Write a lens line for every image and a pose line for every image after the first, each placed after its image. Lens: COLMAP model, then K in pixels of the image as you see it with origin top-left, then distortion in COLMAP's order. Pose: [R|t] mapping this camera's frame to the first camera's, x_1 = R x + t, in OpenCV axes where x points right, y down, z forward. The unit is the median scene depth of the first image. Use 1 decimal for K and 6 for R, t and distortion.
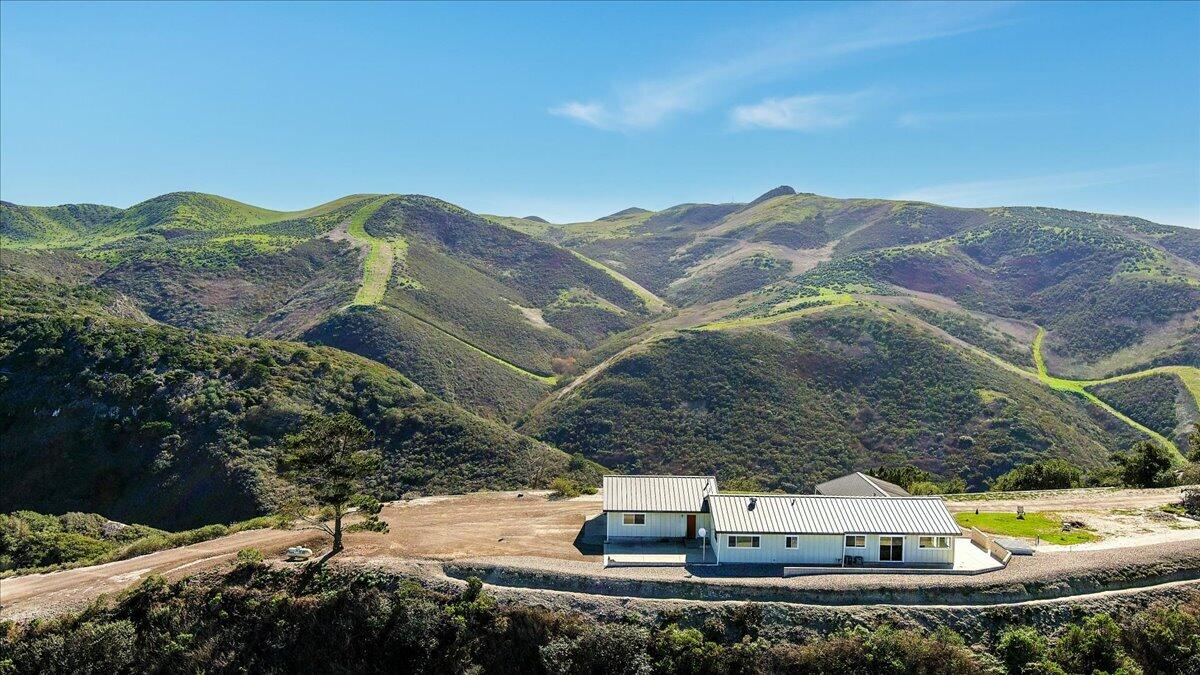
lens RADIAL K [[939.1, 0, 599.4], [0, 939.1, 341.5], [0, 0, 1]] dist [0.034219, -0.028266]
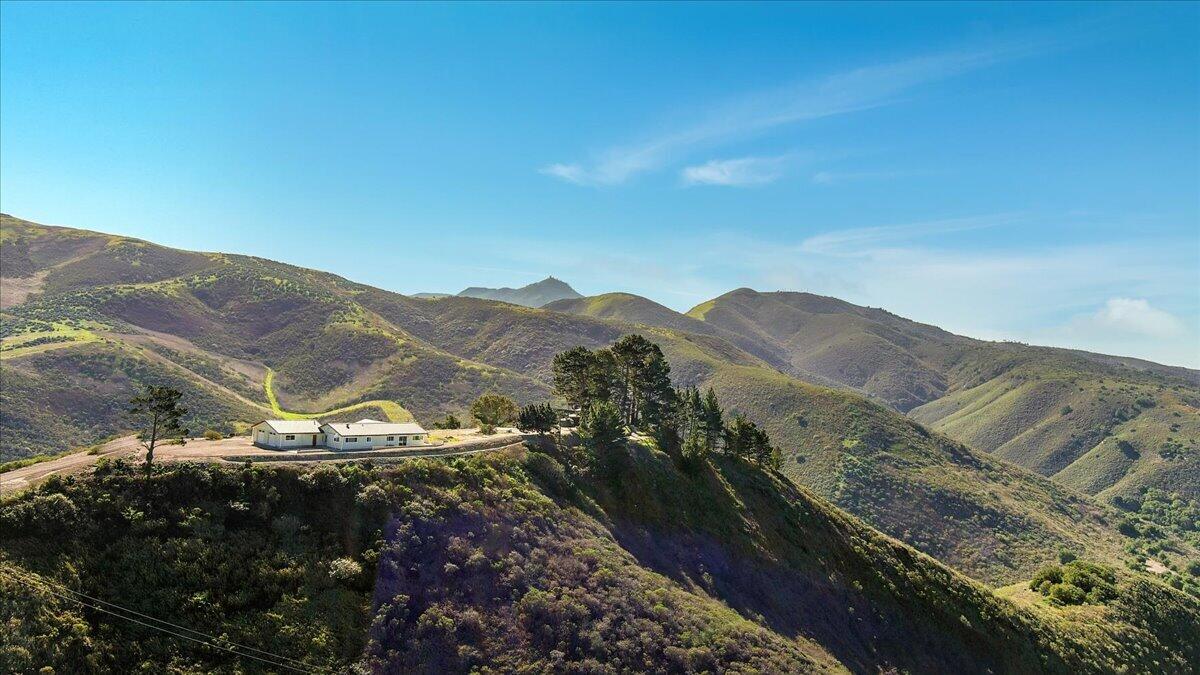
lens RADIAL K [[1019.6, 0, 600.1], [0, 1019.6, 335.5], [0, 0, 1]] dist [0.037251, -0.037439]
pose [[0.698972, 0.040610, 0.713995, -0.131705], [-0.004143, 0.998600, -0.052741, 0.008975], [-0.715137, 0.033907, 0.698161, -0.130139]]
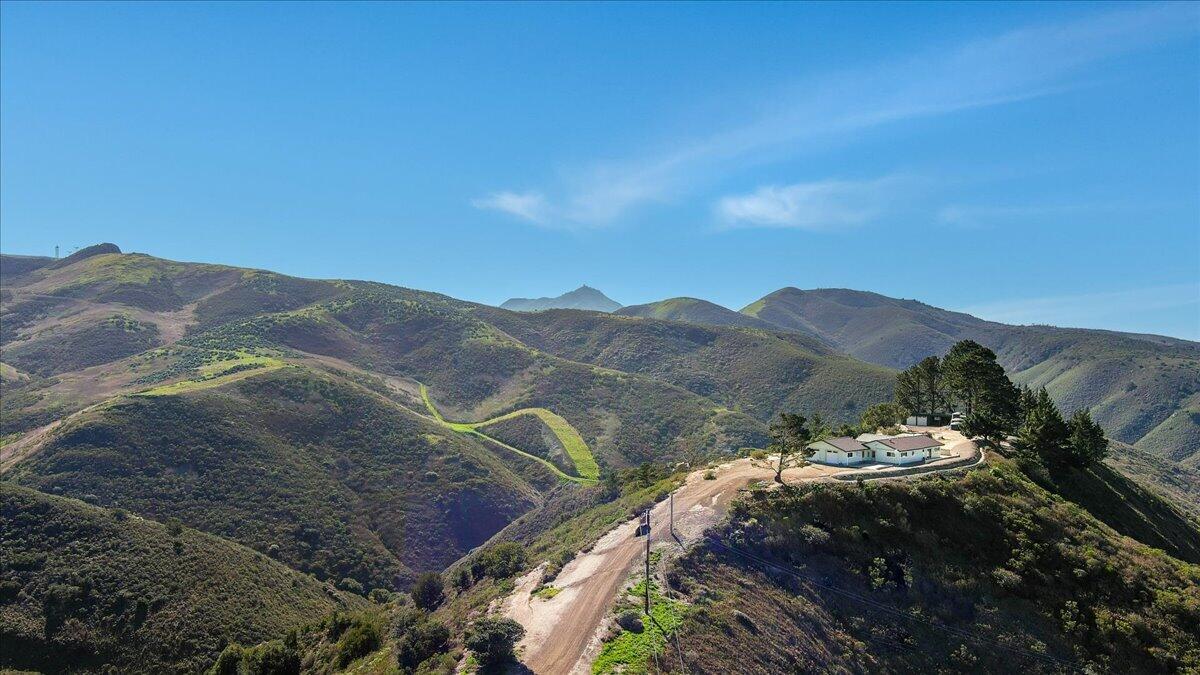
lens RADIAL K [[939.1, 0, 596.7], [0, 939.1, 336.6], [0, 0, 1]] dist [0.034219, -0.028266]
pose [[0.714804, 0.006934, 0.699290, -0.231896], [0.043058, 0.997617, -0.053904, 0.000011], [-0.697998, 0.068641, 0.712803, -0.025017]]
